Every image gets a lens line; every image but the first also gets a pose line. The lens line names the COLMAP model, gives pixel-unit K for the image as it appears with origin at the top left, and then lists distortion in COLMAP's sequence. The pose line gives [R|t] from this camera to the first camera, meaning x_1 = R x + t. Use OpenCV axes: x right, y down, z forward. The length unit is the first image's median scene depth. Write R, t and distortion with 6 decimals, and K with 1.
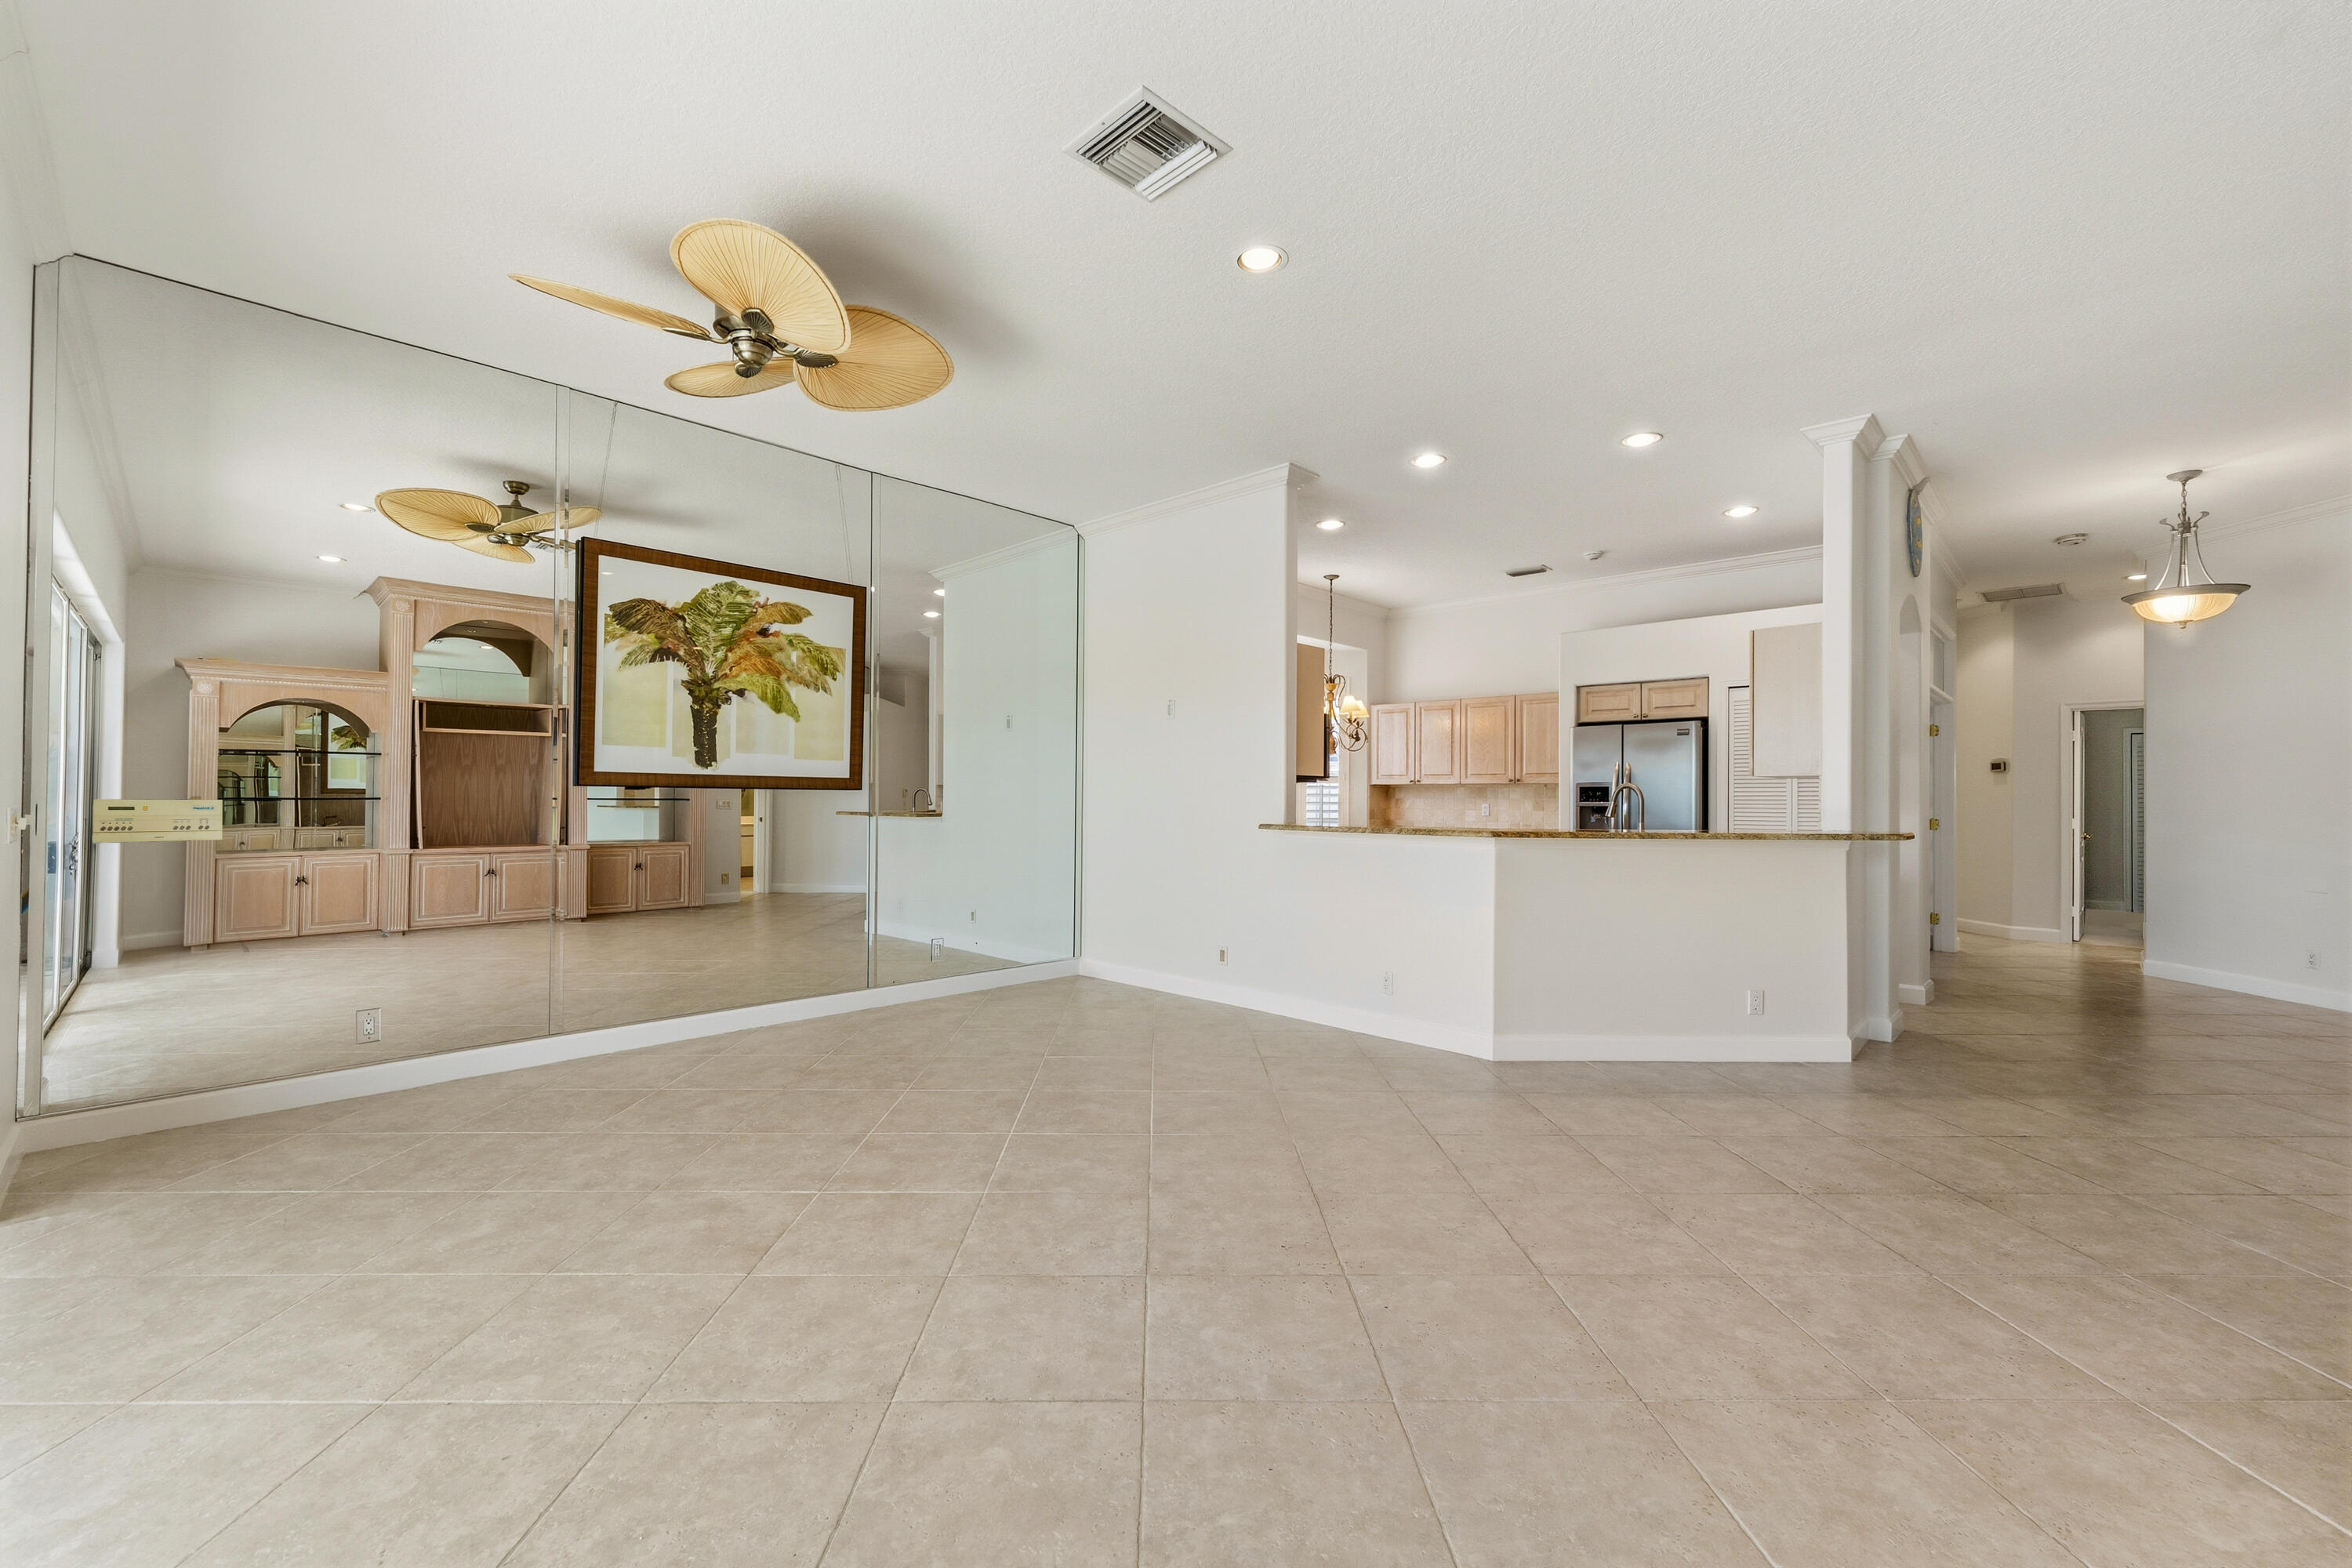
lens RADIAL K [[957.6, 0, 1177.4], [0, 957.6, 787.2], [0, 0, 1]] dist [0.000017, 0.000009]
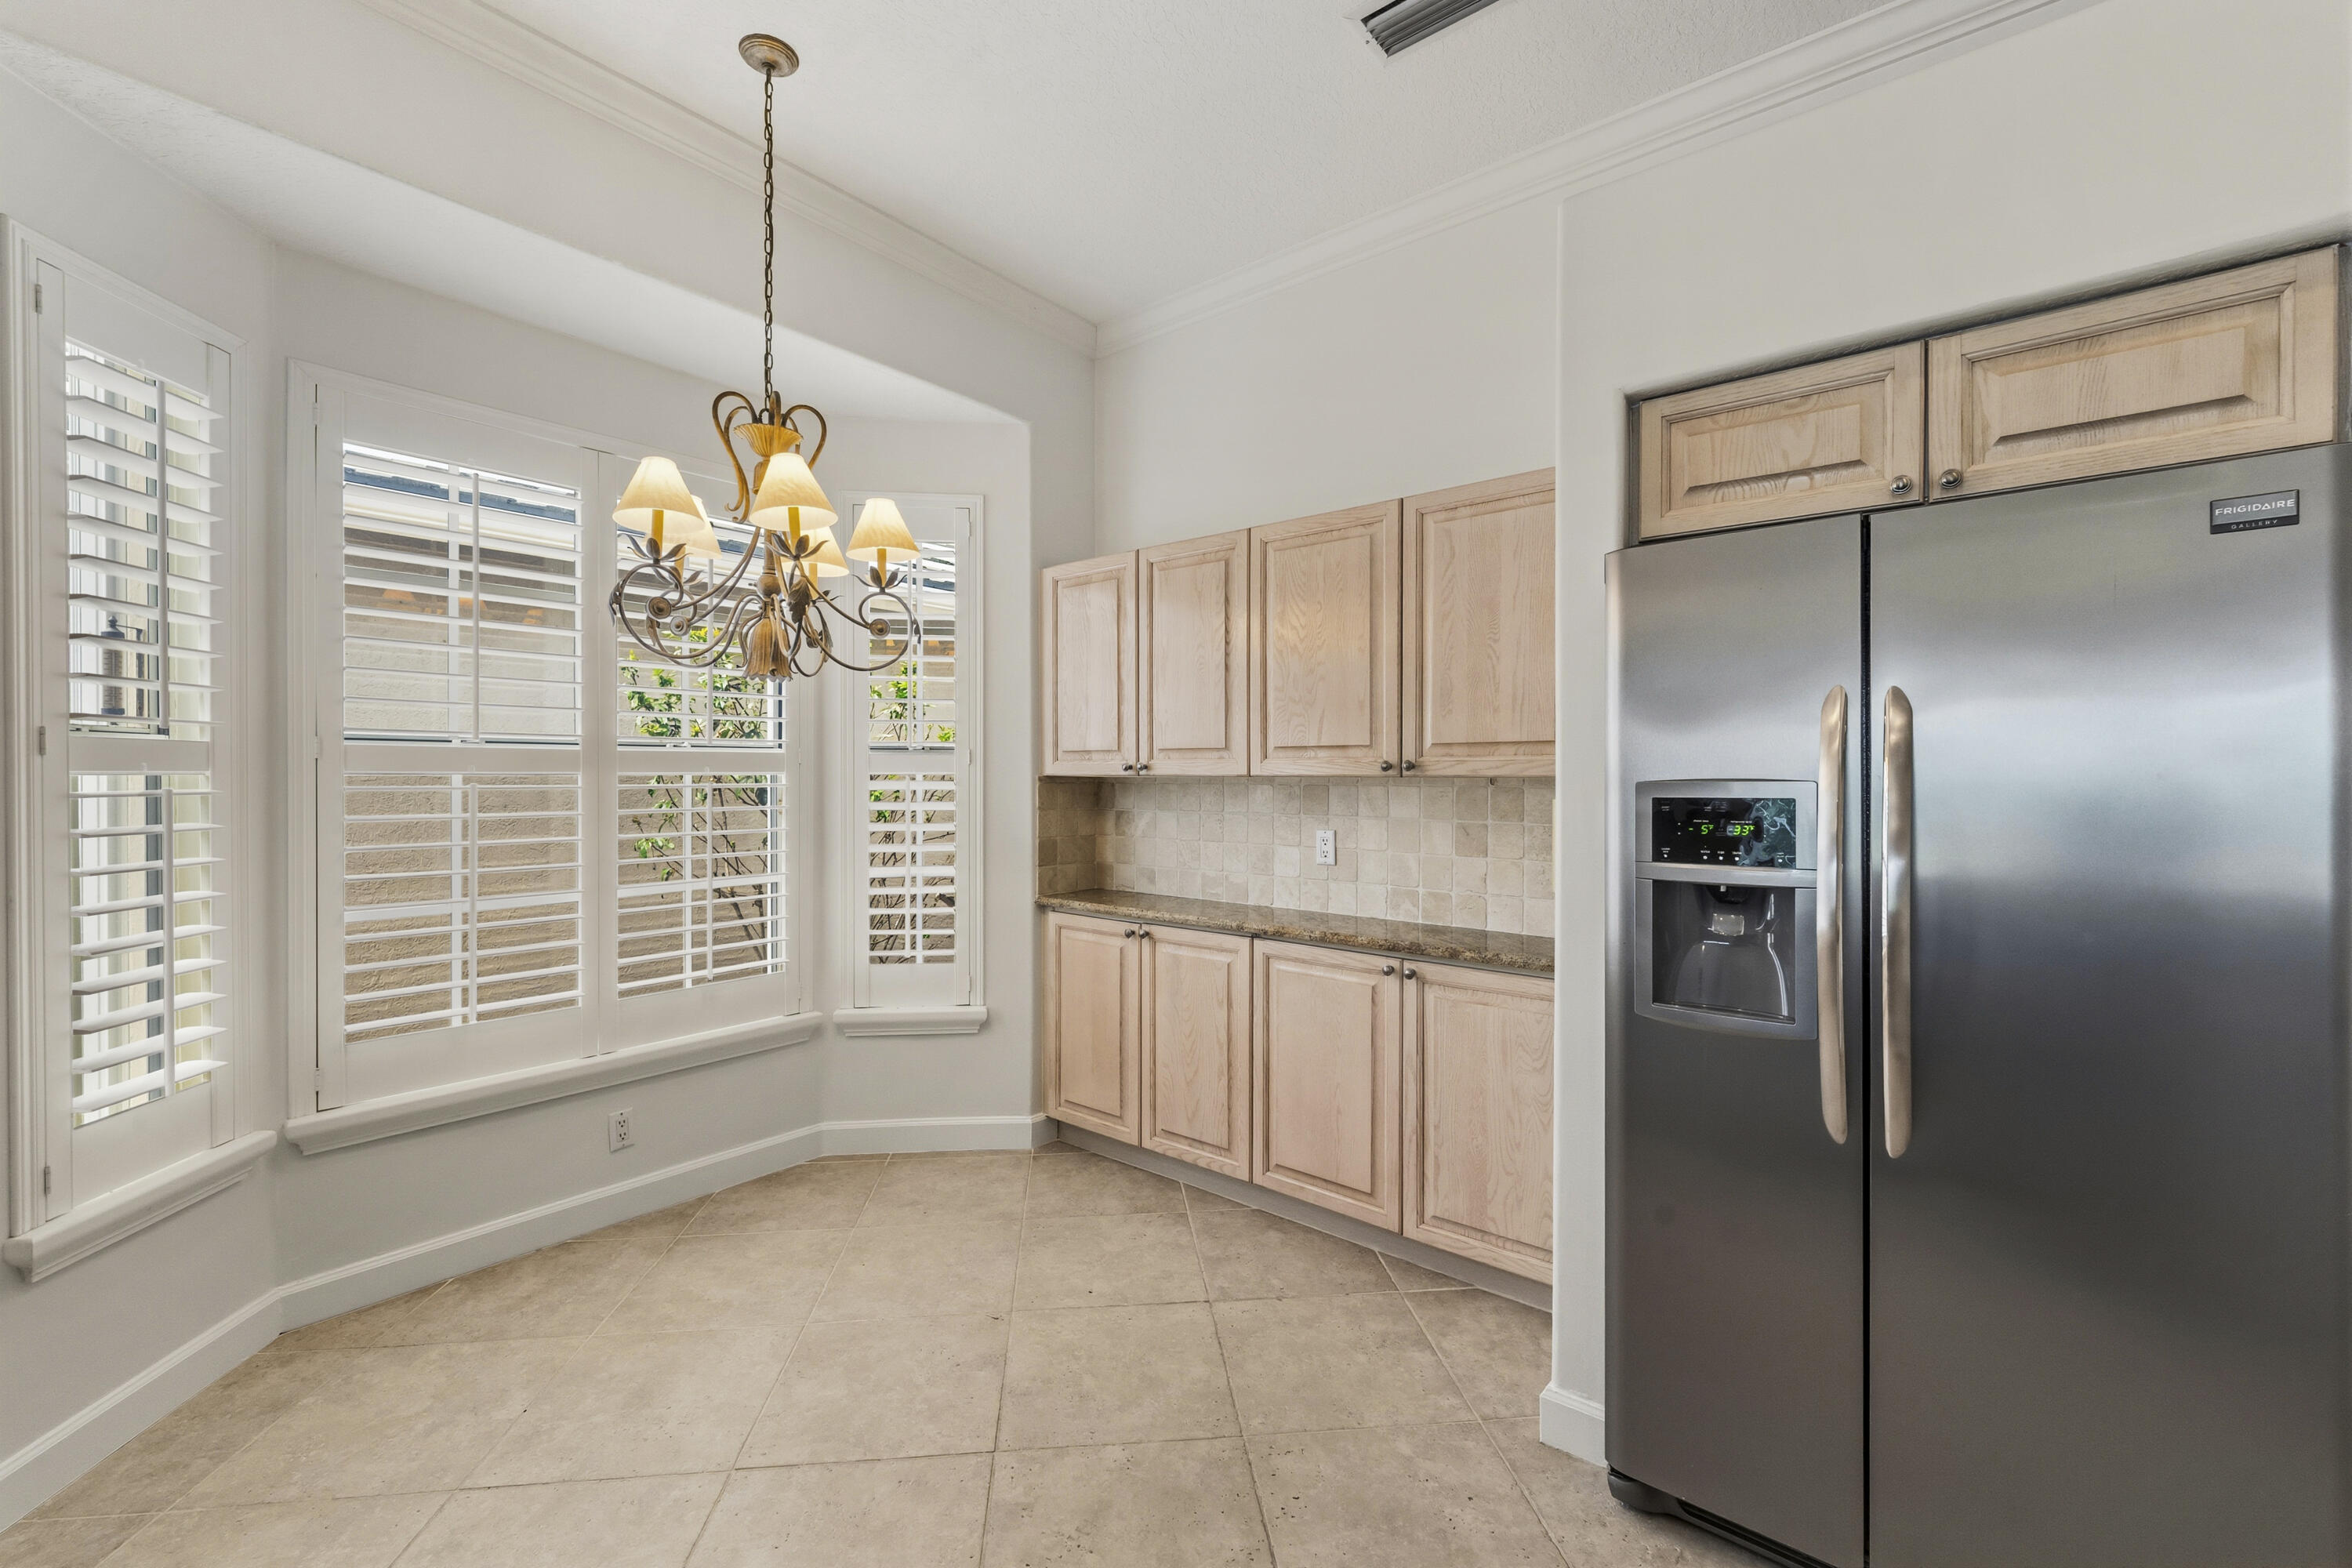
lens RADIAL K [[957.6, 0, 1174.6], [0, 957.6, 777.3], [0, 0, 1]] dist [0.000017, 0.000009]
pose [[0.996859, -0.005339, 0.079021, 0.241420], [0.004413, 0.999920, 0.011889, -0.007311], [-0.079078, -0.011503, 0.996802, 0.657736]]
